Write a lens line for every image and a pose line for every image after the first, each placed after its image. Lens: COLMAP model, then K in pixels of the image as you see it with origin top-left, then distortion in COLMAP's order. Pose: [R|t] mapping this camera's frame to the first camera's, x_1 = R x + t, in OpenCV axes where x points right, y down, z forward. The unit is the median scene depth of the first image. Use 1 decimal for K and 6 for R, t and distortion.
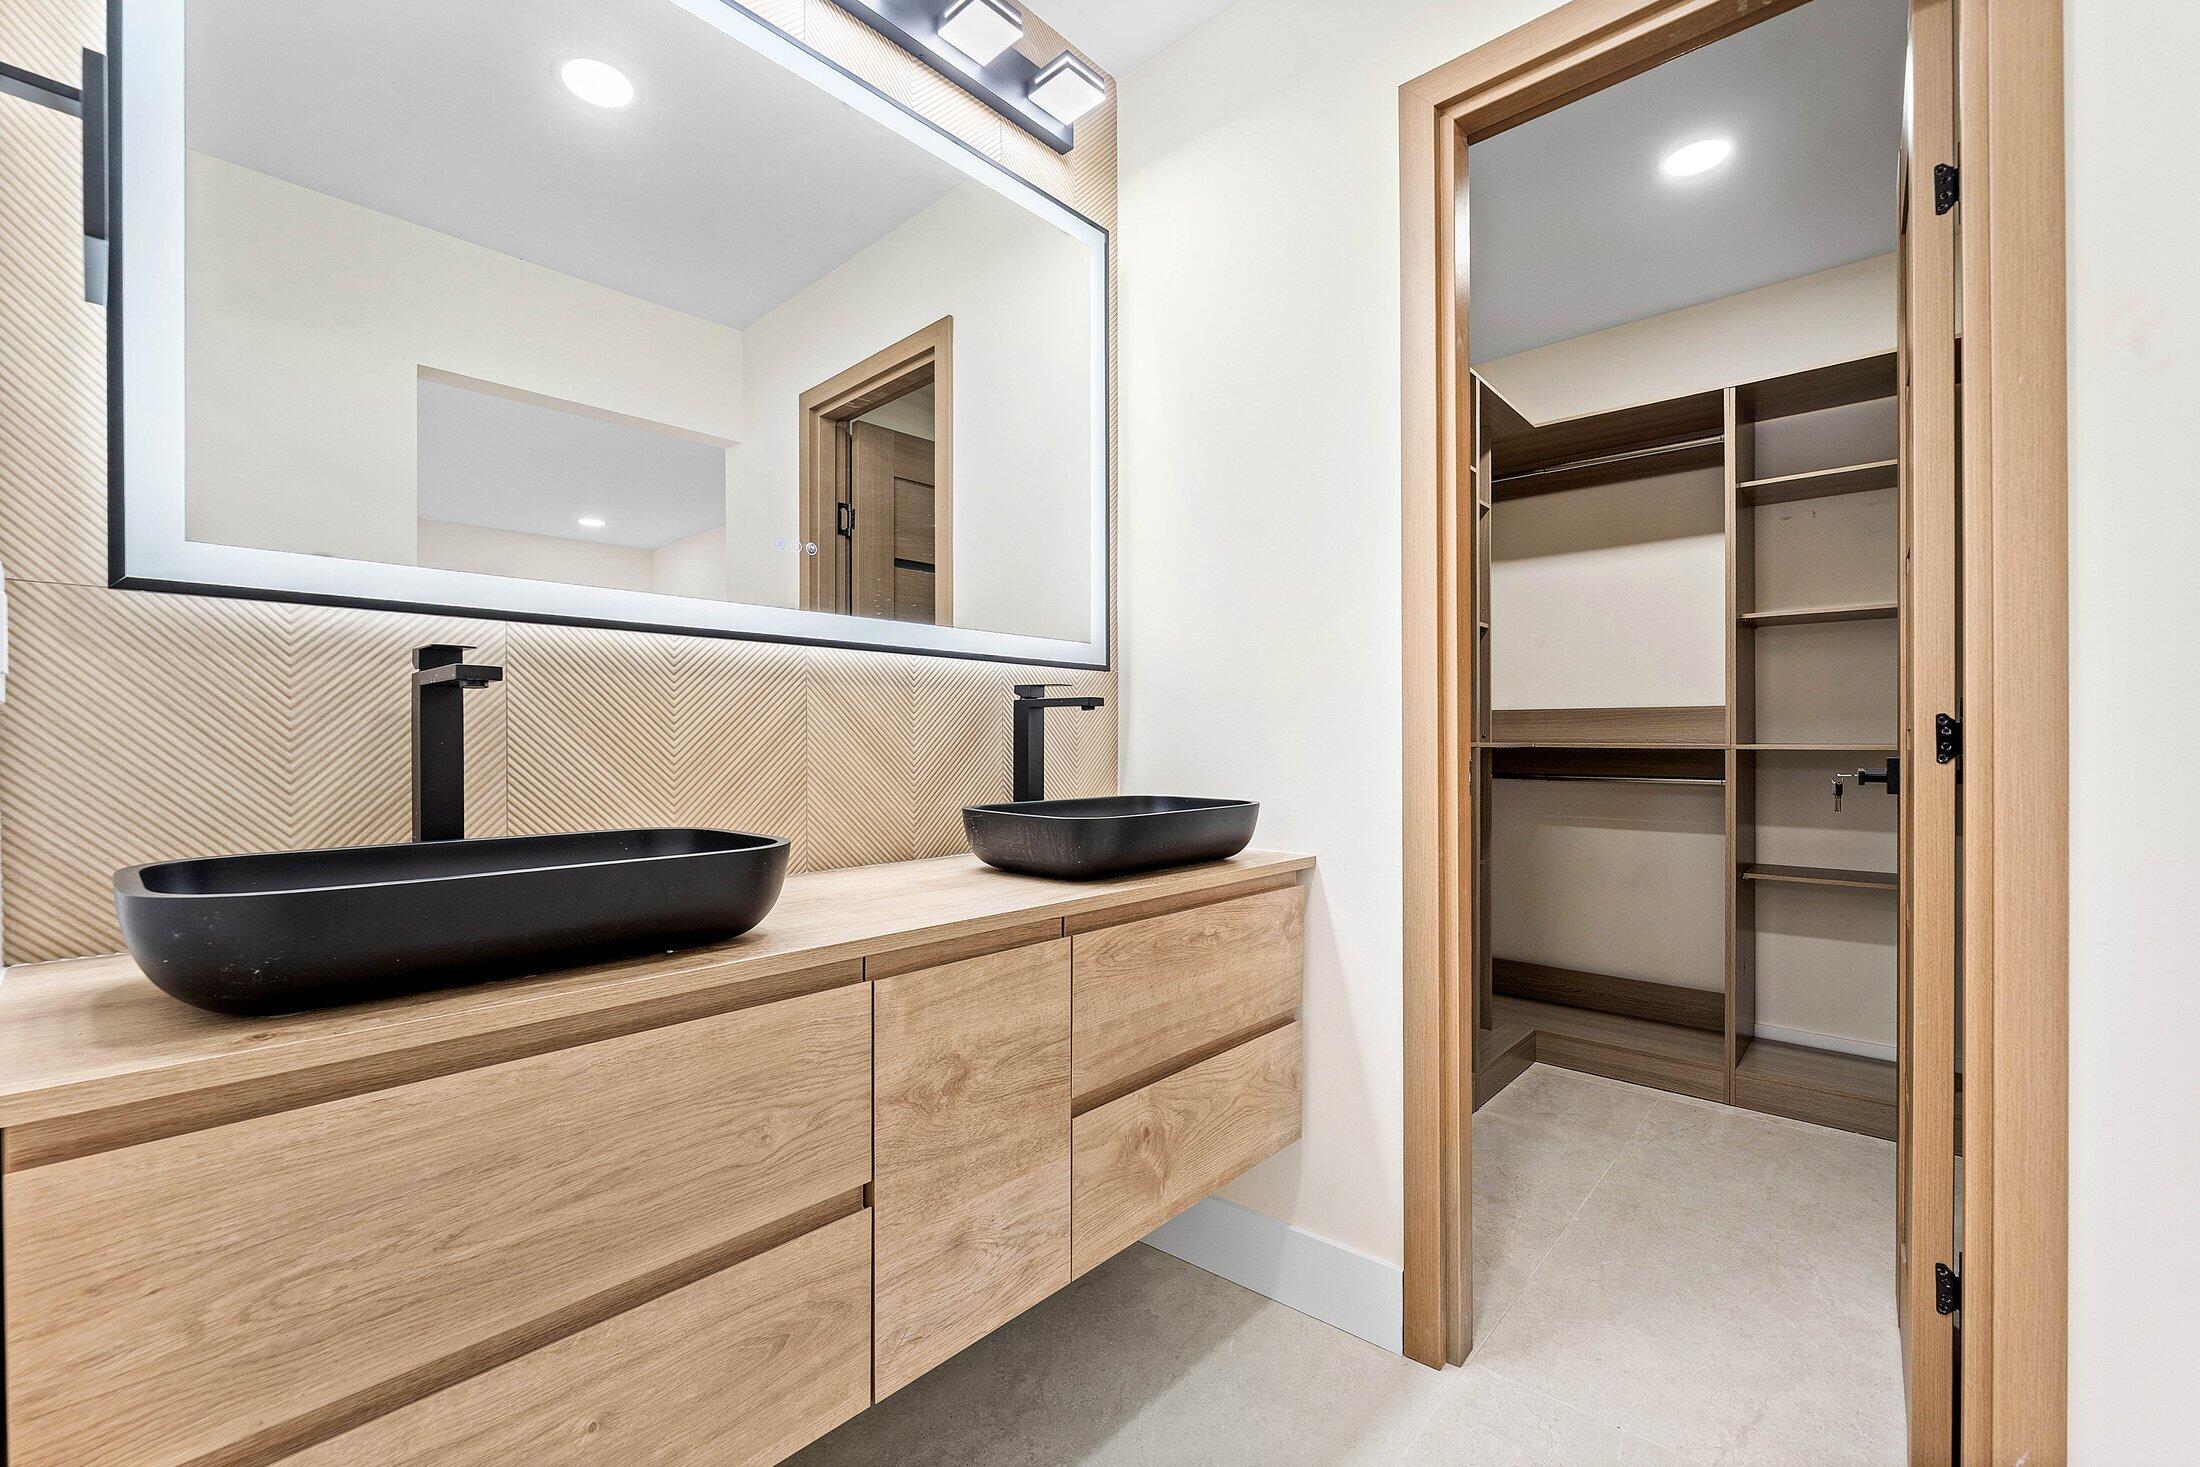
lens RADIAL K [[924.9, 0, 1083.9], [0, 924.9, 739.1], [0, 0, 1]] dist [0.001552, -0.000101]
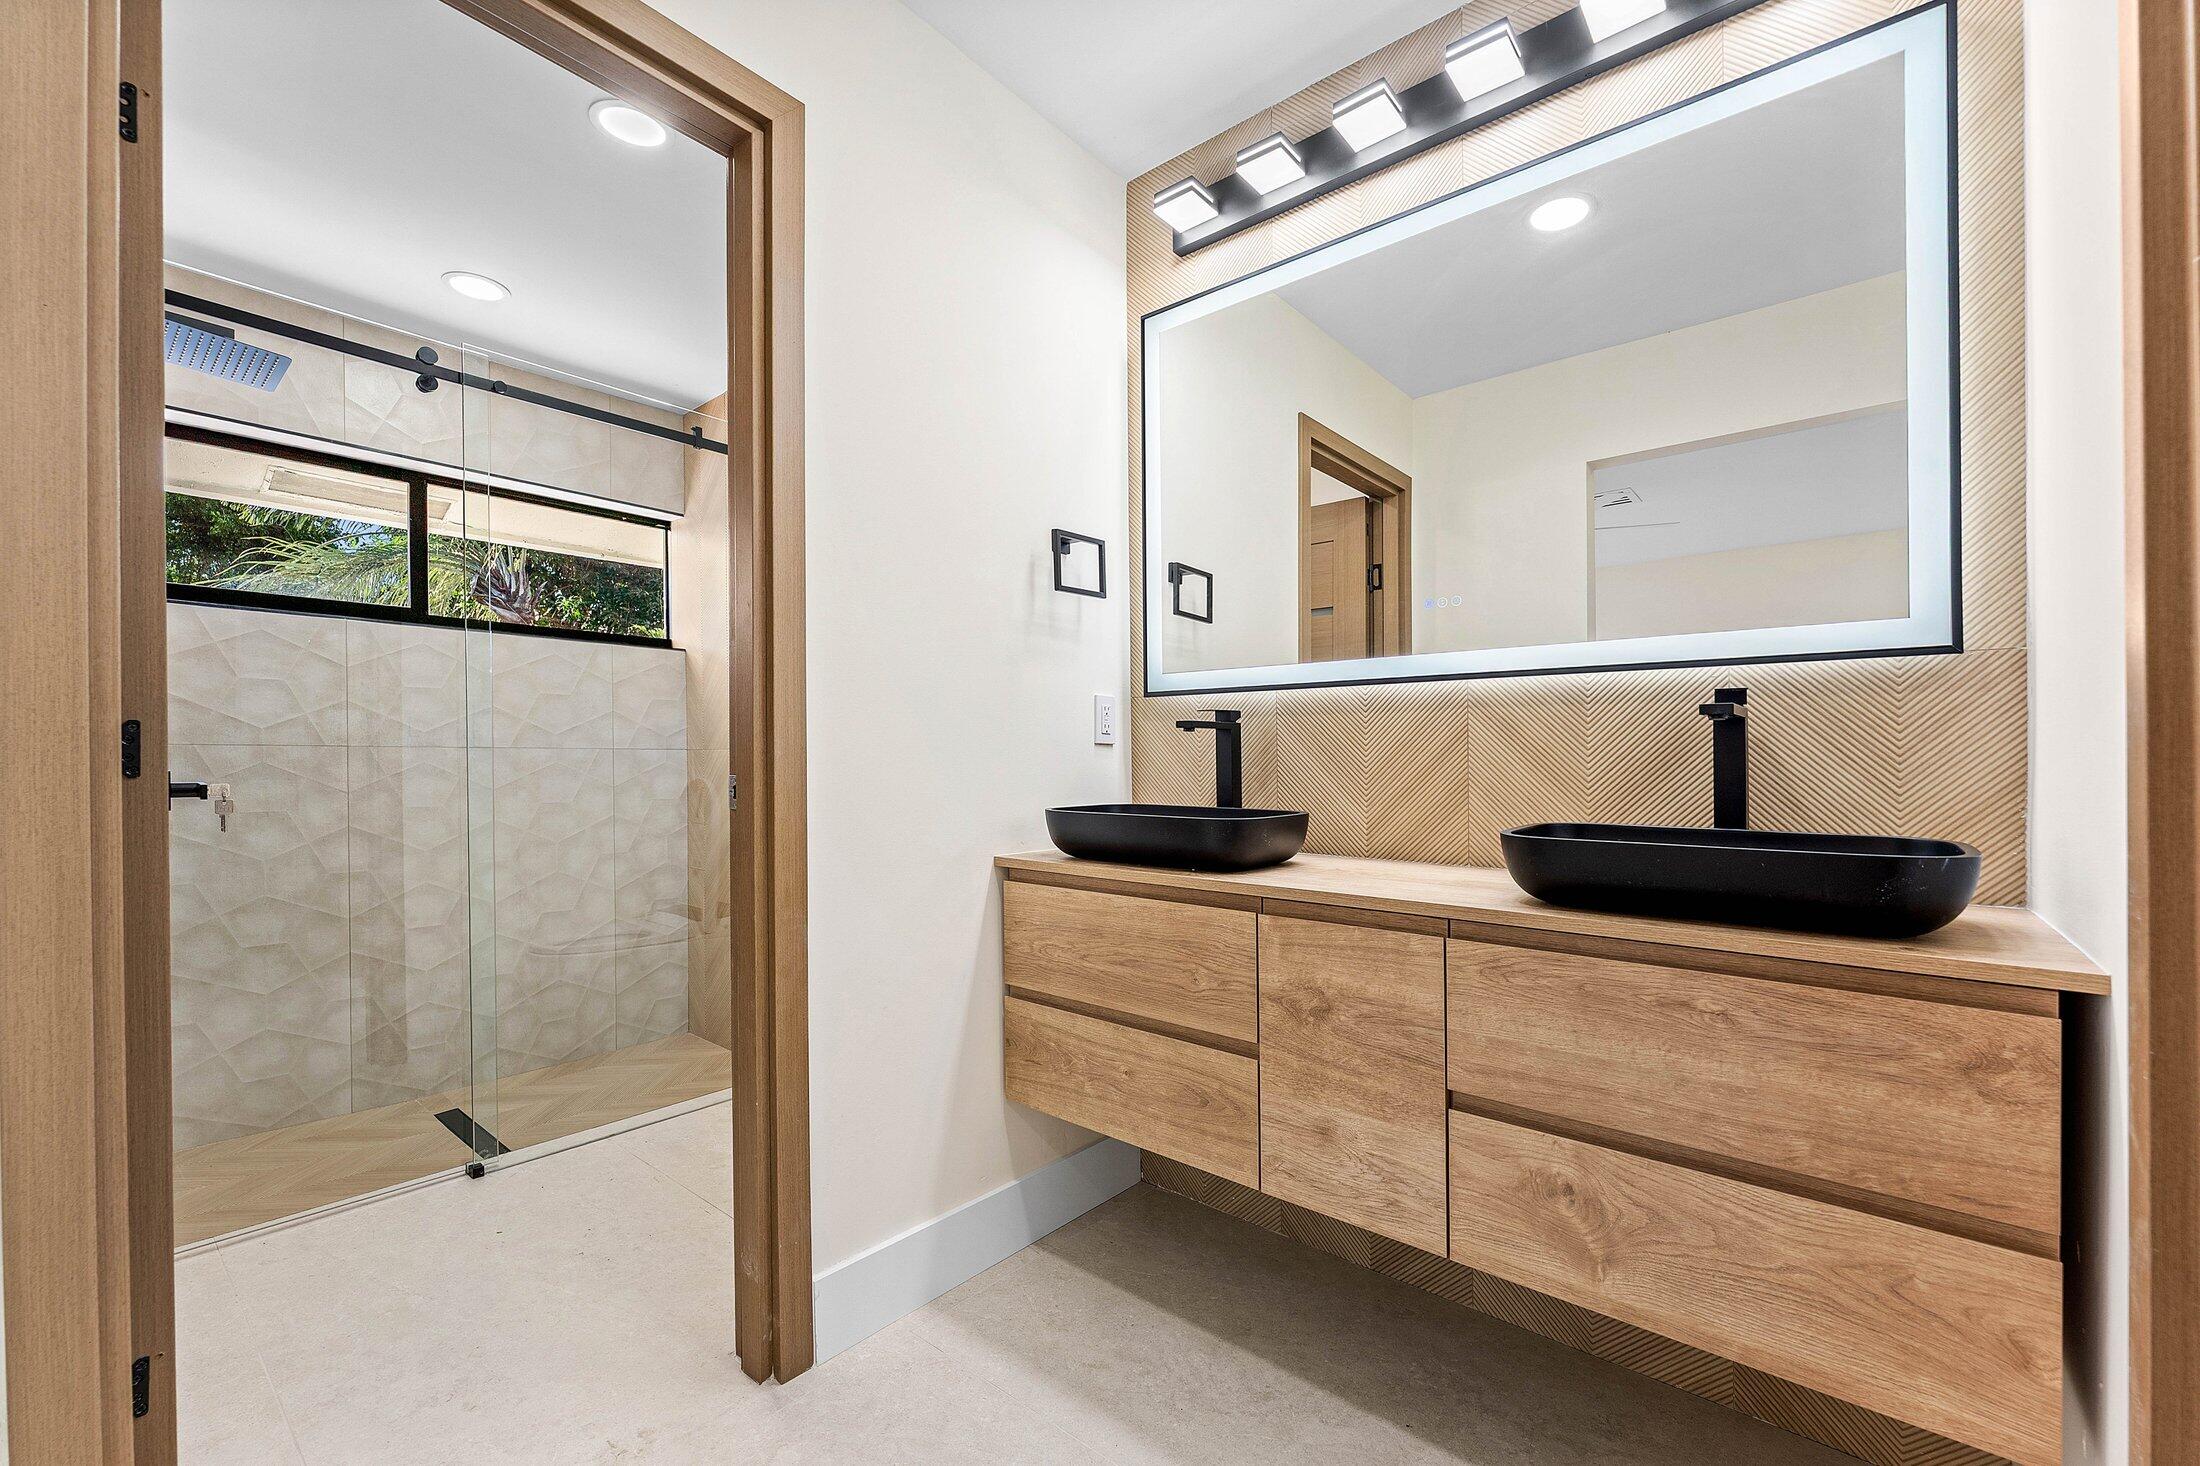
lens RADIAL K [[924.9, 0, 1083.9], [0, 924.9, 738.6], [0, 0, 1]] dist [0.001552, -0.000101]
pose [[0.016960, -0.017624, -0.999701, 1.150800], [0.004278, 0.999837, -0.017554, -0.004282], [0.999847, -0.003979, 0.017033, 0.600345]]
